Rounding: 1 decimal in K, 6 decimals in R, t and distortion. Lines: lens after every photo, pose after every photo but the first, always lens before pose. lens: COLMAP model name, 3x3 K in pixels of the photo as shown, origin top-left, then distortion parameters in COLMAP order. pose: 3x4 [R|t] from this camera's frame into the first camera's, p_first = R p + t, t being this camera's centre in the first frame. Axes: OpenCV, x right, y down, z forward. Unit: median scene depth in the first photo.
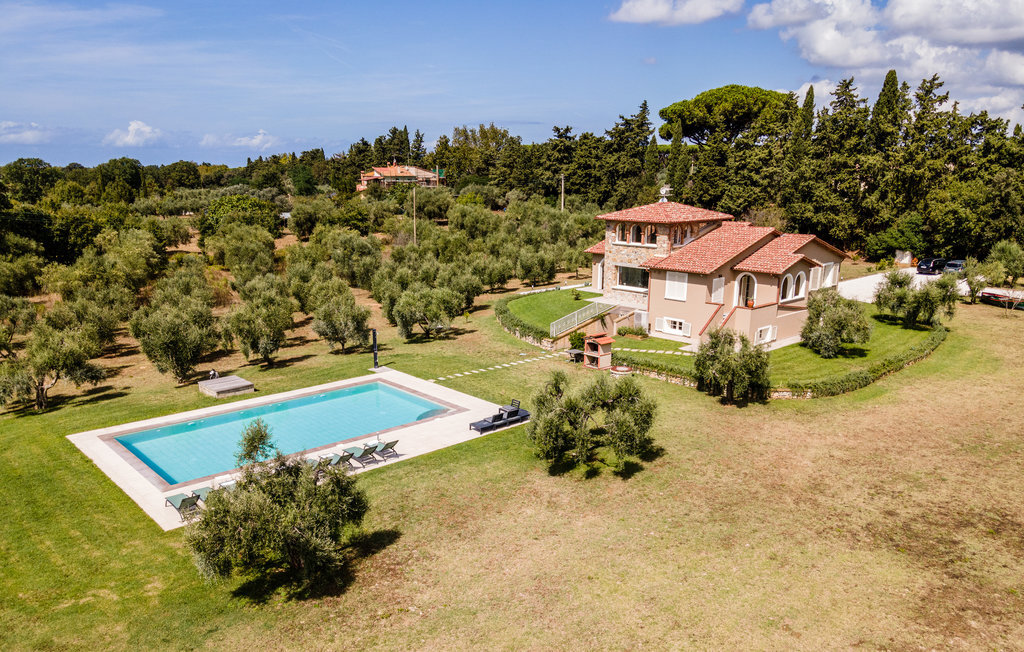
lens RADIAL K [[745.9, 0, 518.3], [0, 745.9, 384.1], [0, 0, 1]] dist [0.015745, 0.047153]
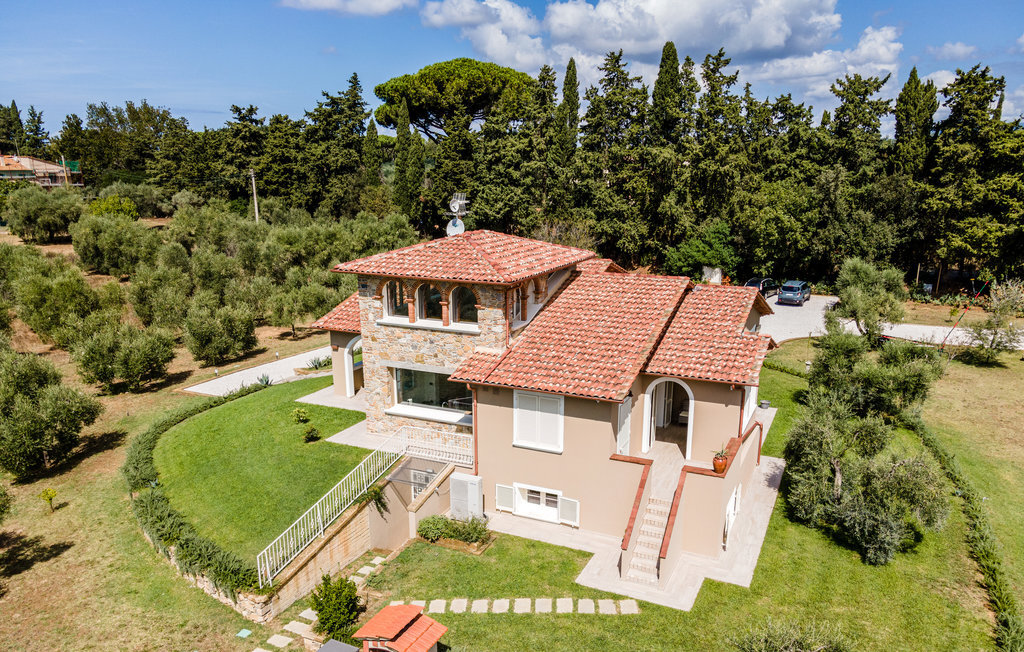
lens RADIAL K [[745.9, 0, 518.3], [0, 745.9, 384.1], [0, 0, 1]] dist [0.015745, 0.047153]
pose [[0.927138, -0.107455, 0.358981, 0.018699], [0.104867, 0.994127, 0.026736, -0.079535], [-0.359746, 0.012857, 0.932962, 0.275859]]
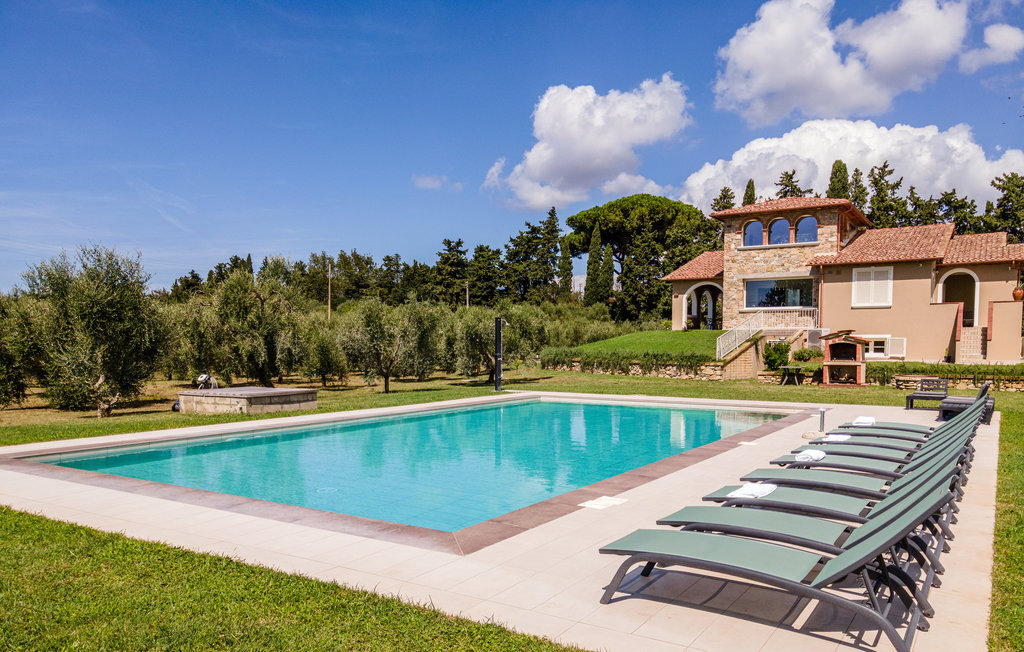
lens RADIAL K [[745.9, 0, 518.3], [0, 745.9, 384.1], [0, 0, 1]] dist [0.015745, 0.047153]
pose [[0.967533, -0.015717, 0.252255, -0.133268], [0.070892, 0.974875, -0.211168, 0.037329], [-0.242599, 0.222195, 0.944338, 0.211979]]
